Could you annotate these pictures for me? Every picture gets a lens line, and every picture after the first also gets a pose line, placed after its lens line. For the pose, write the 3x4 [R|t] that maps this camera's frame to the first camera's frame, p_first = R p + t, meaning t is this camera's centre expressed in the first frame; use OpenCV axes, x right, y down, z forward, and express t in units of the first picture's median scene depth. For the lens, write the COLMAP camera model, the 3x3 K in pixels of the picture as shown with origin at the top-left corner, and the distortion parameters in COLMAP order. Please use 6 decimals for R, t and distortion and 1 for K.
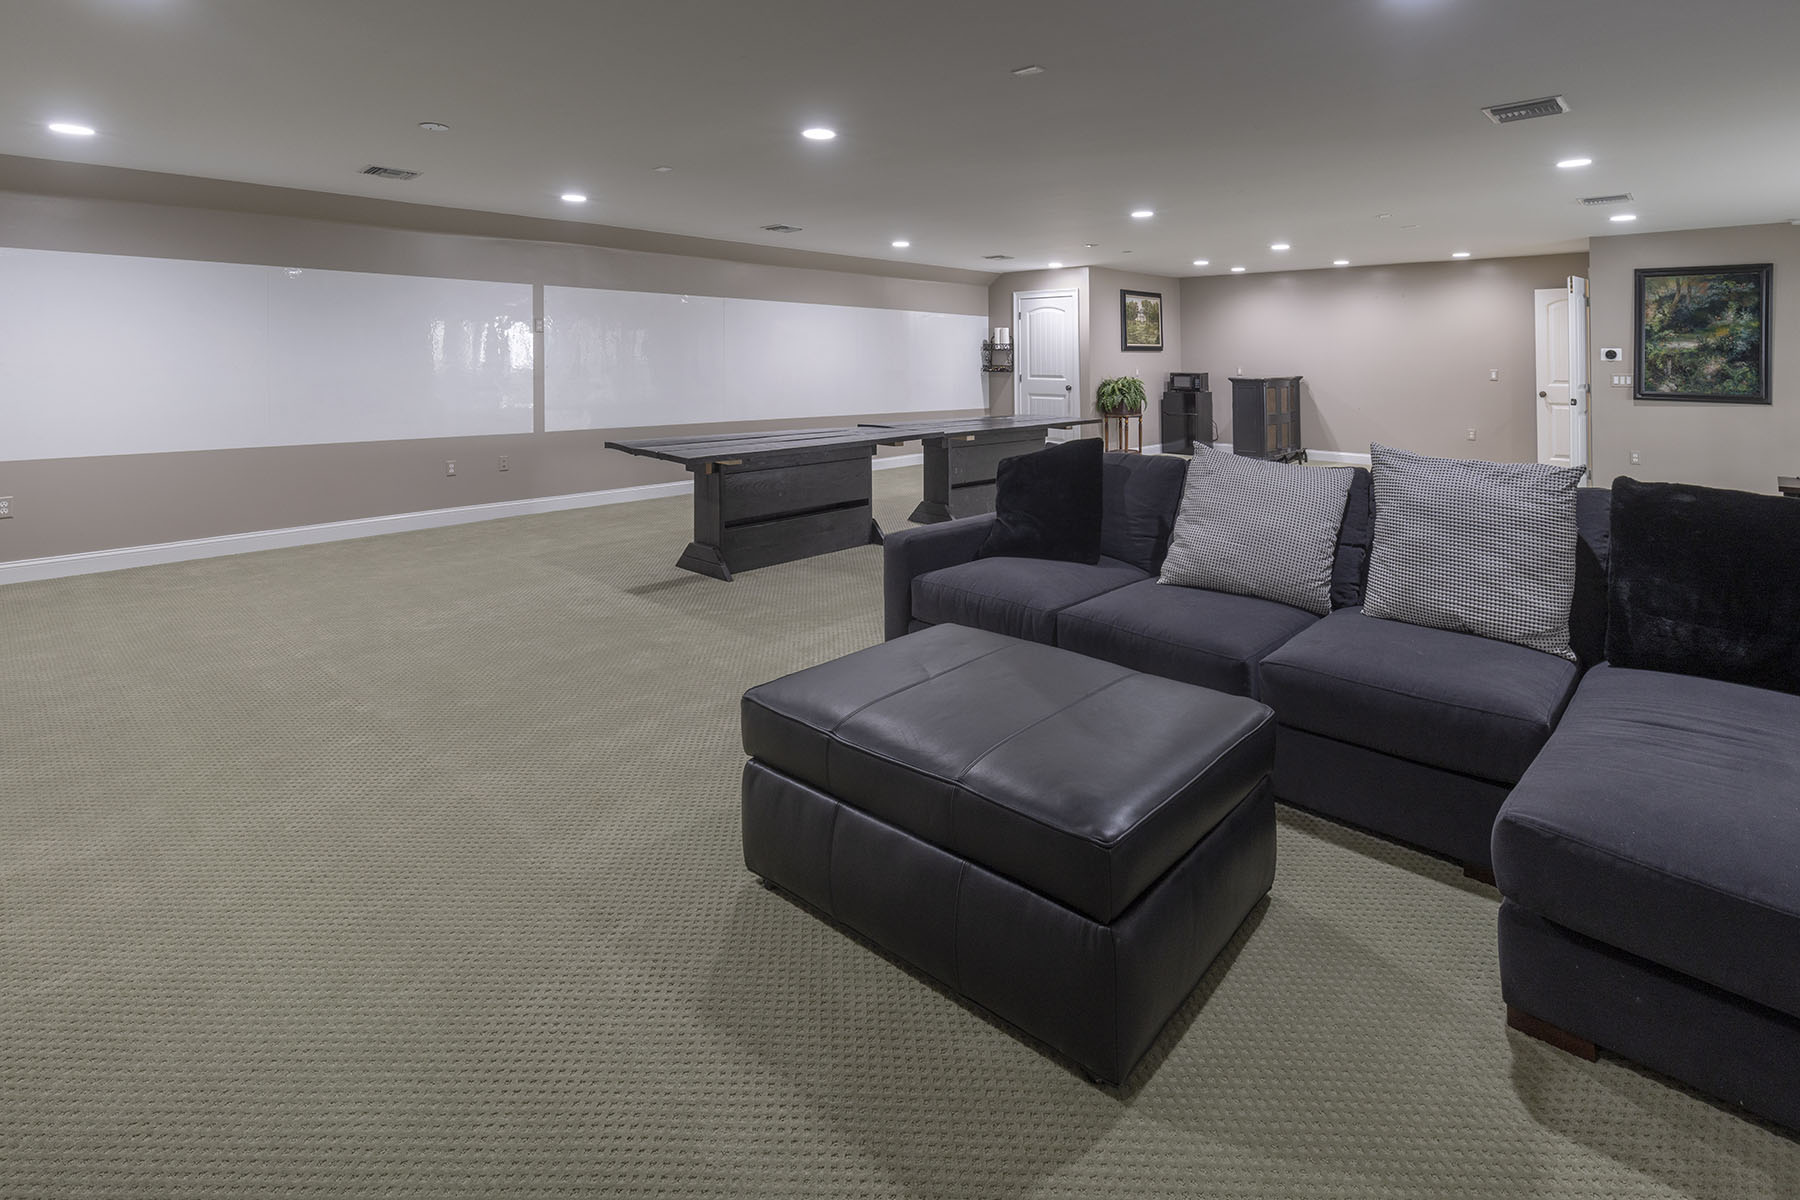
lens RADIAL K [[841.4, 0, 898.7], [0, 841.4, 556.2], [0, 0, 1]] dist [-0.001247, -0.000519]
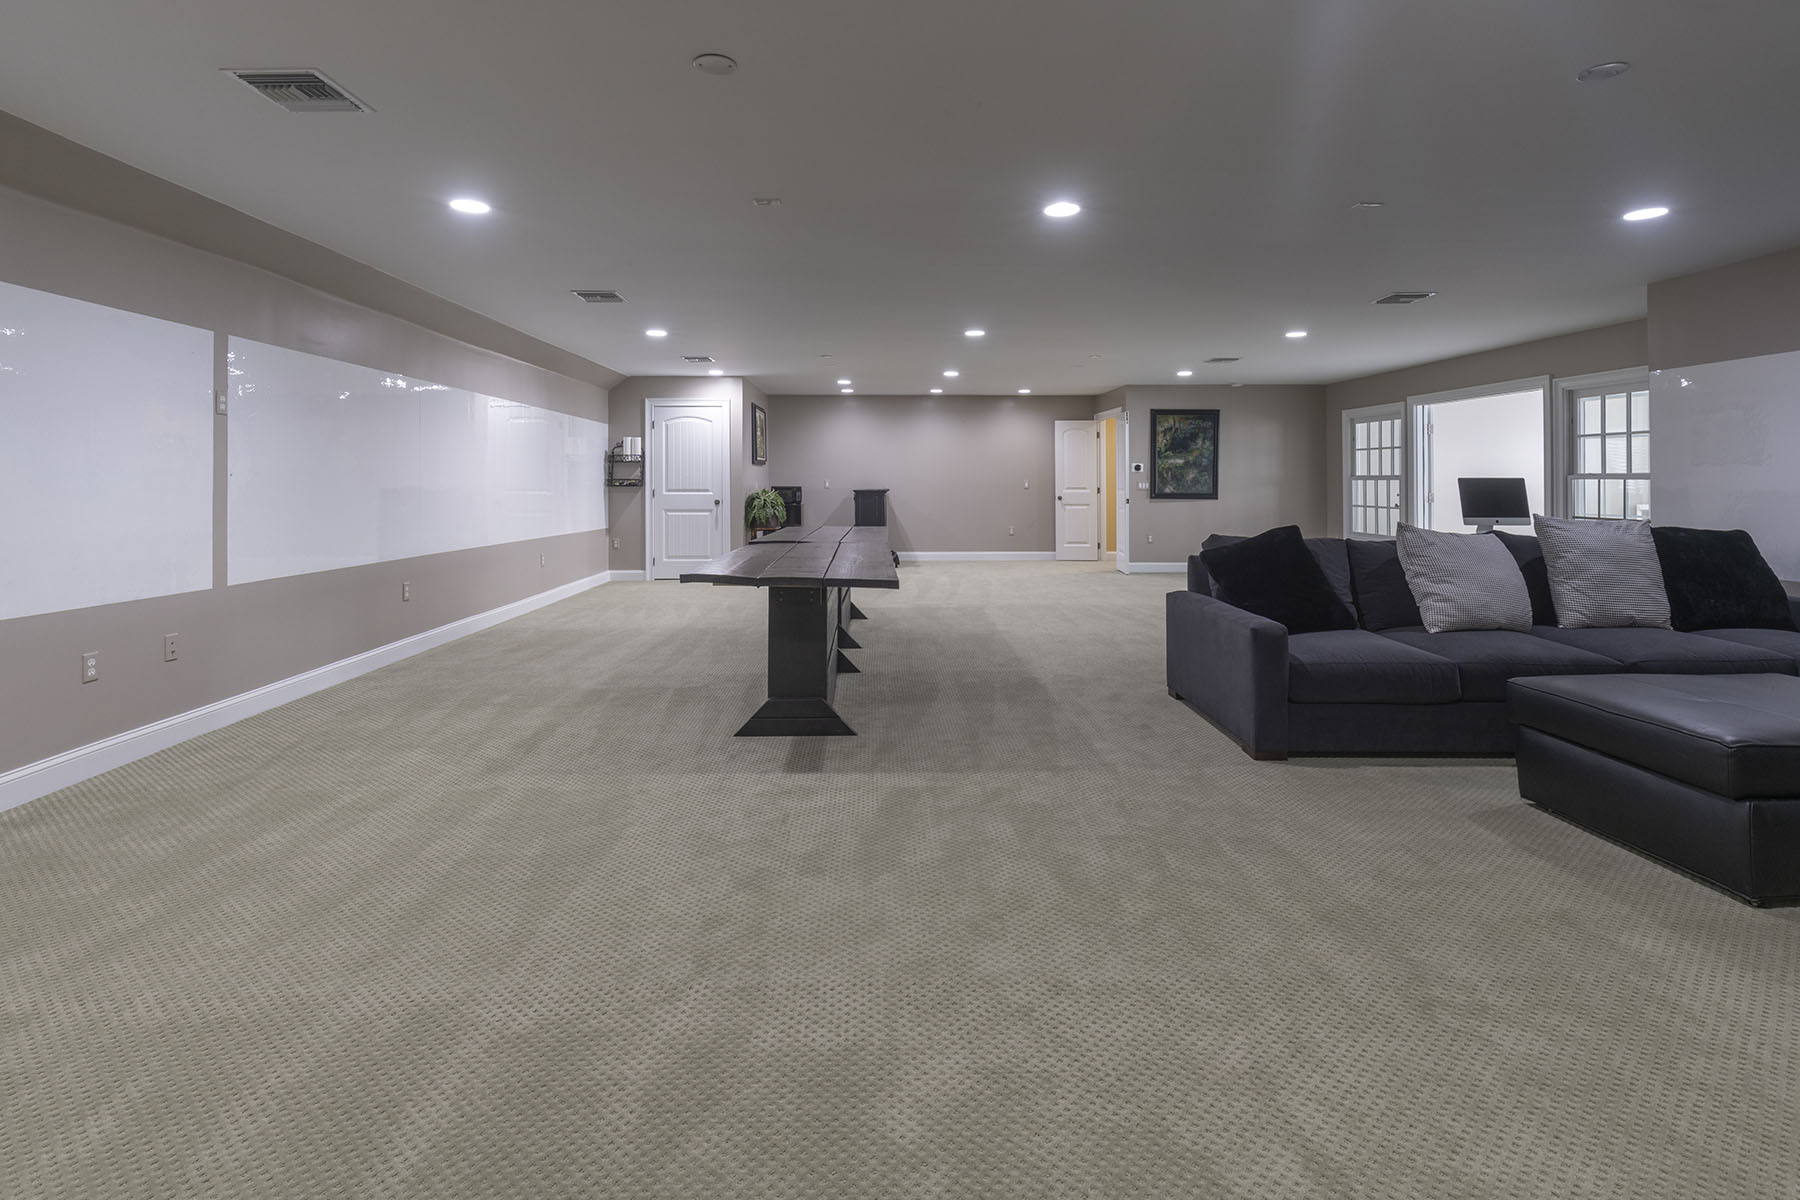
lens RADIAL K [[837.0, 0, 898.6], [0, 837.0, 654.1], [0, 0, 1]] dist [0.017314, -0.000090]
pose [[0.722297, -0.144134, 0.676396, -0.486554], [0.160461, 0.986279, 0.038818, -0.048909], [-0.672710, 0.080497, 0.735514, 0.256296]]
